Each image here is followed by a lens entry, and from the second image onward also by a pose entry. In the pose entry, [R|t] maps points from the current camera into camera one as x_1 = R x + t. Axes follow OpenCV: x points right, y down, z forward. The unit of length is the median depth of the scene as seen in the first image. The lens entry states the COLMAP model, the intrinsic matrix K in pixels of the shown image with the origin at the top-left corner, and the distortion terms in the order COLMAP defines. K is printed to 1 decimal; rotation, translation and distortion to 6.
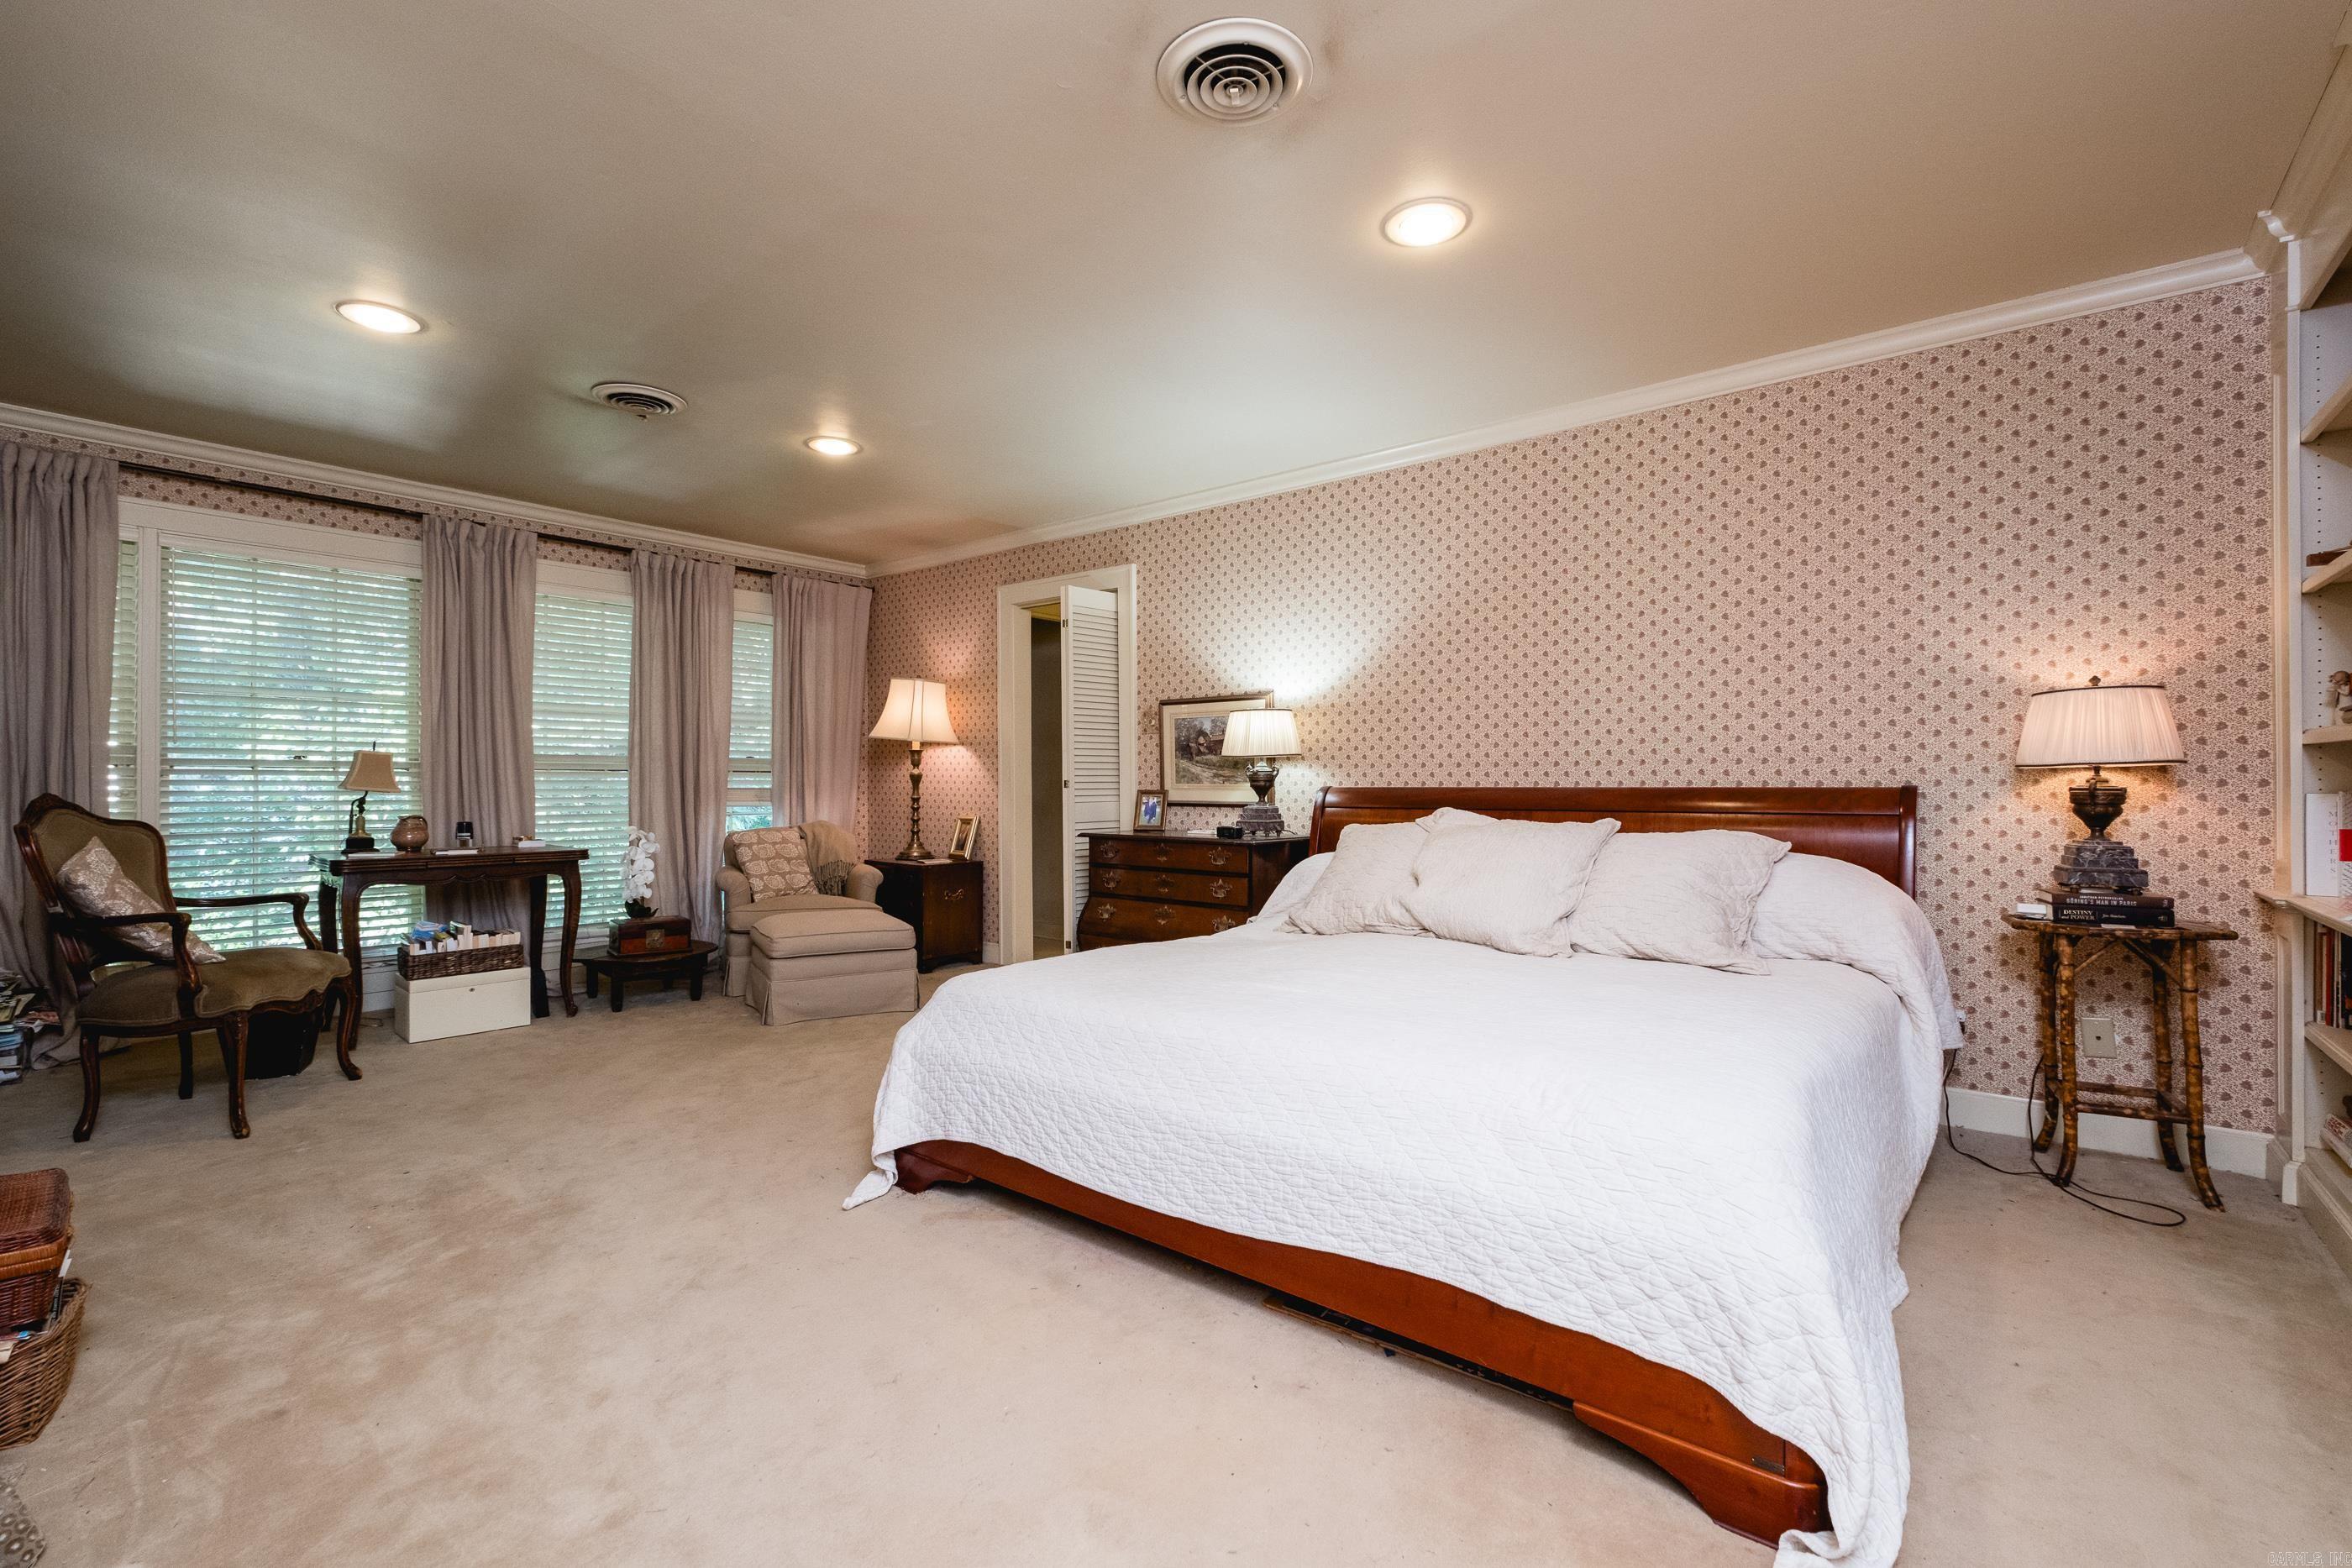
lens RADIAL K [[1030.2, 0, 1185.2], [0, 1030.2, 797.5], [0, 0, 1]] dist [-0.000685, -0.000403]
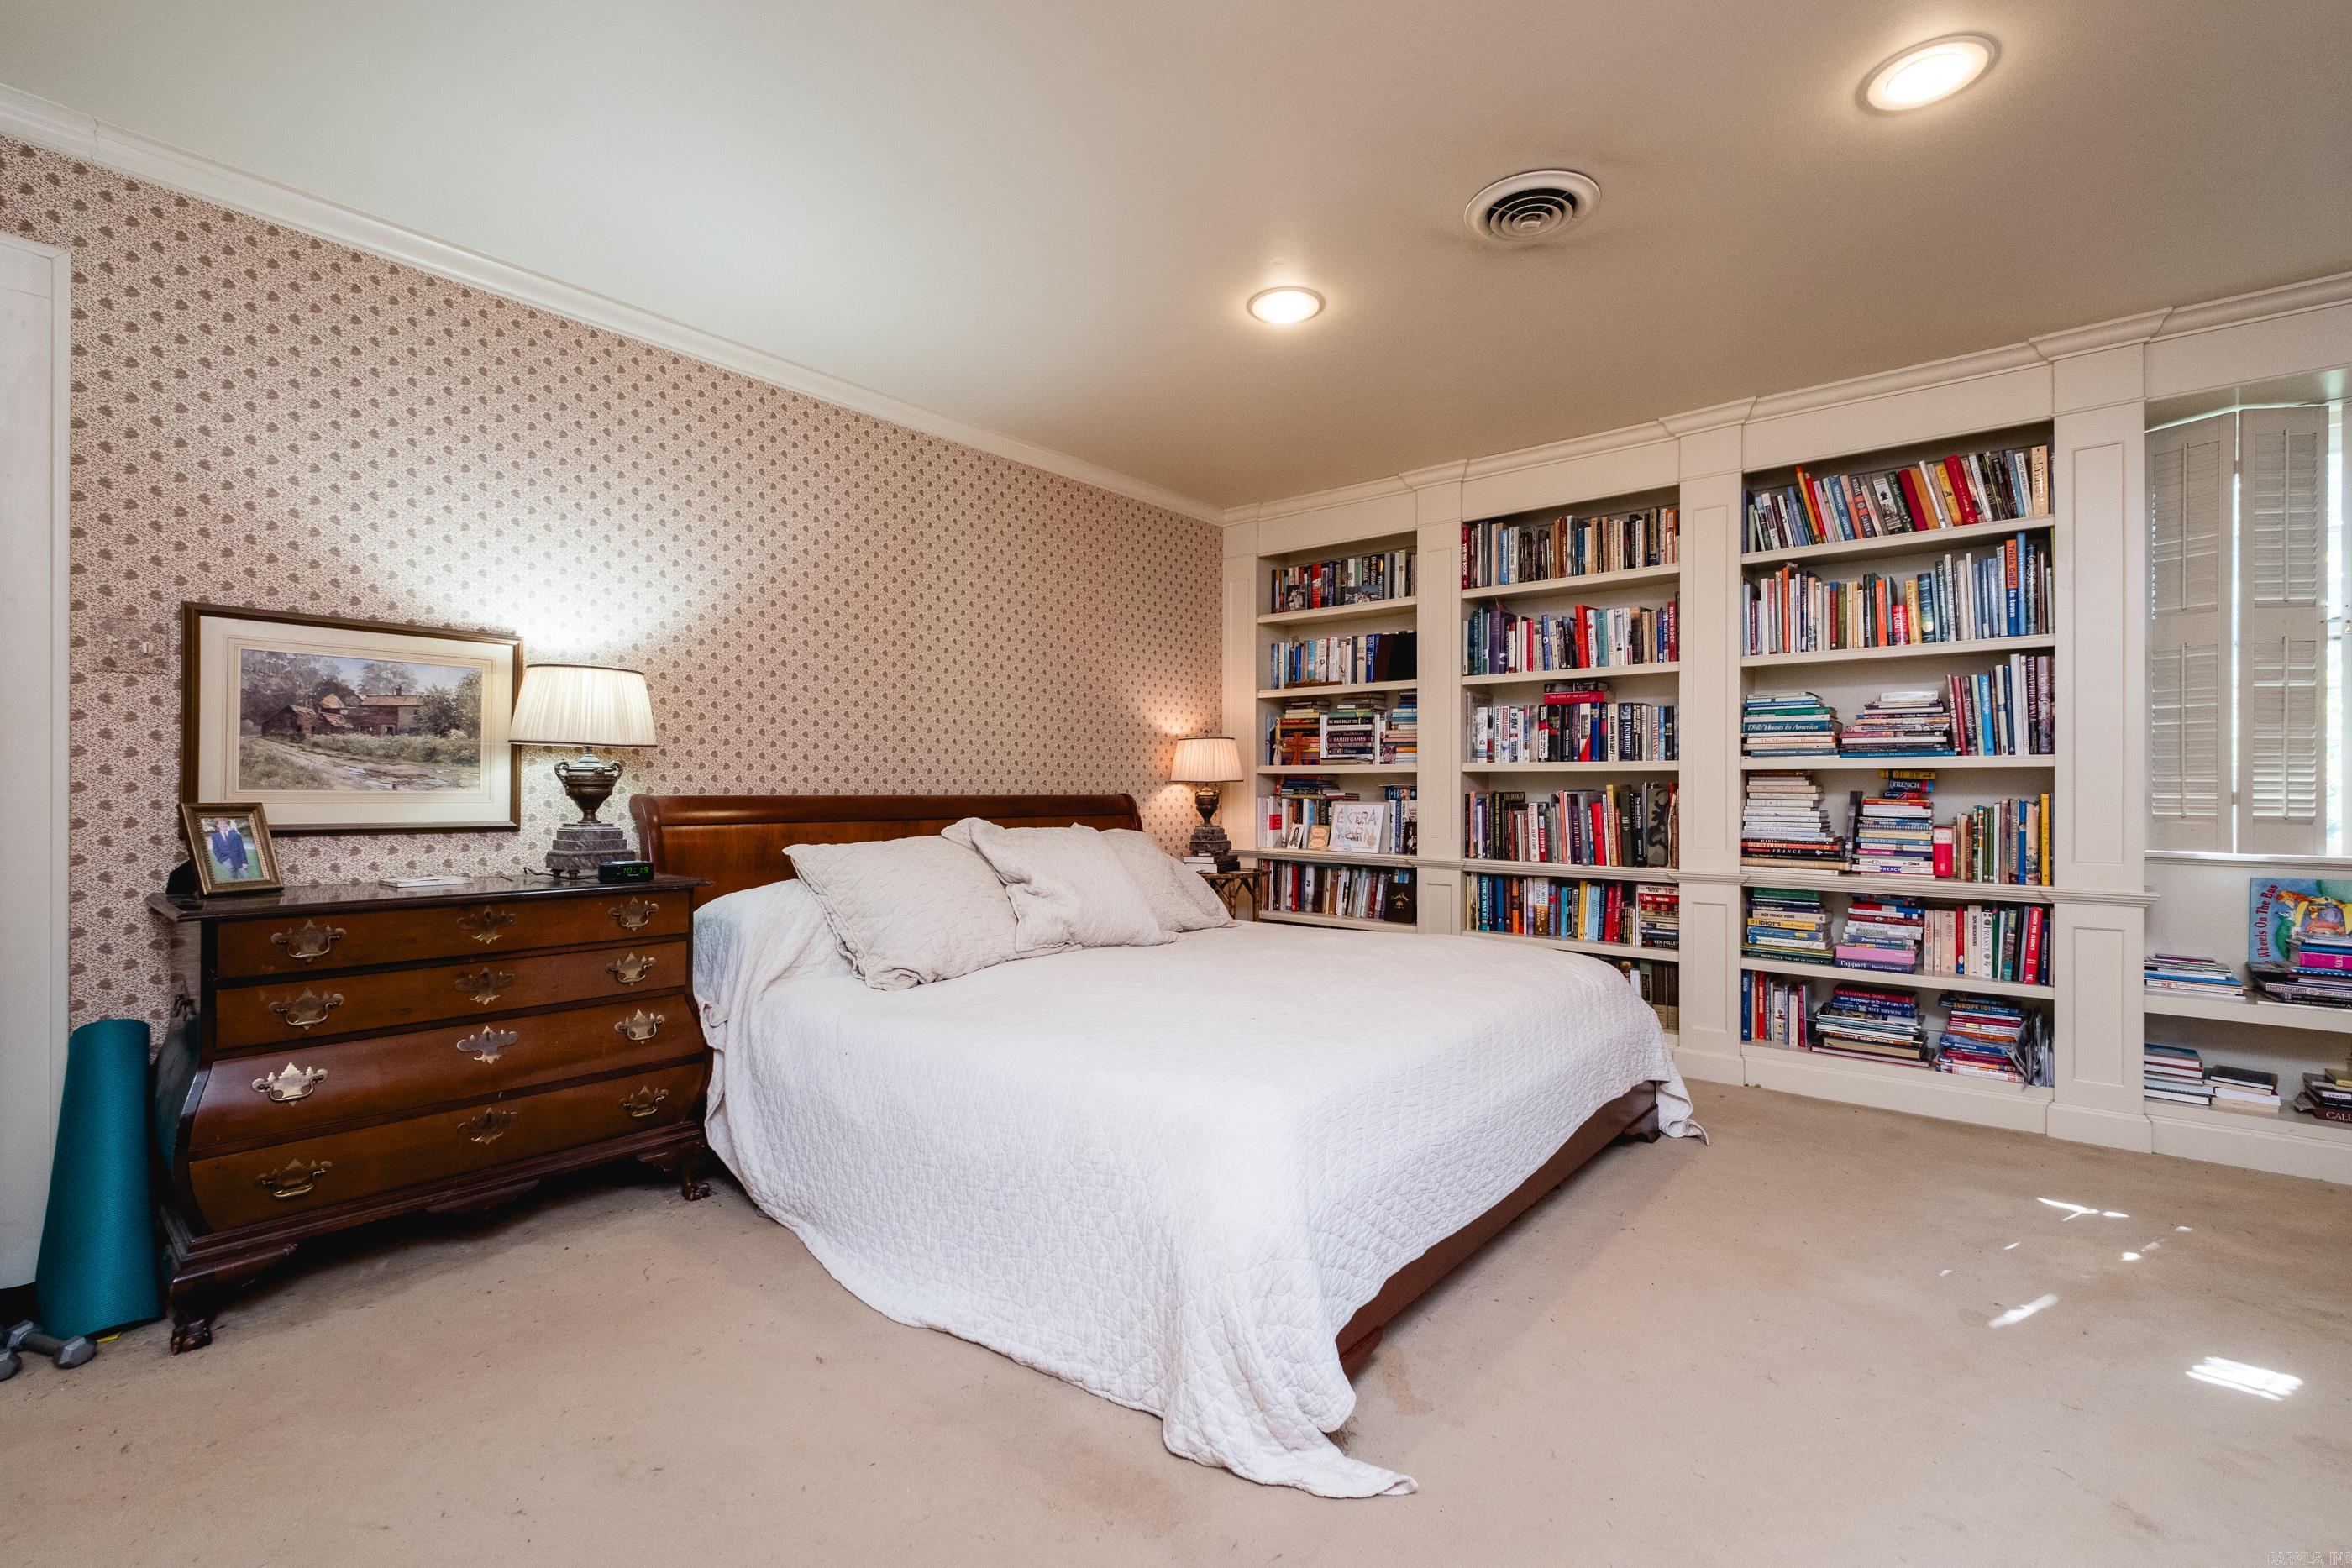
lens RADIAL K [[1030.2, 0, 1185.2], [0, 1030.2, 797.5], [0, 0, 1]] dist [-0.000685, -0.000403]
pose [[0.002680, -0.005421, 0.999982, -0.502901], [0.010032, 0.999935, 0.005393, -0.008515], [-0.999946, 0.010017, 0.002734, 0.612639]]
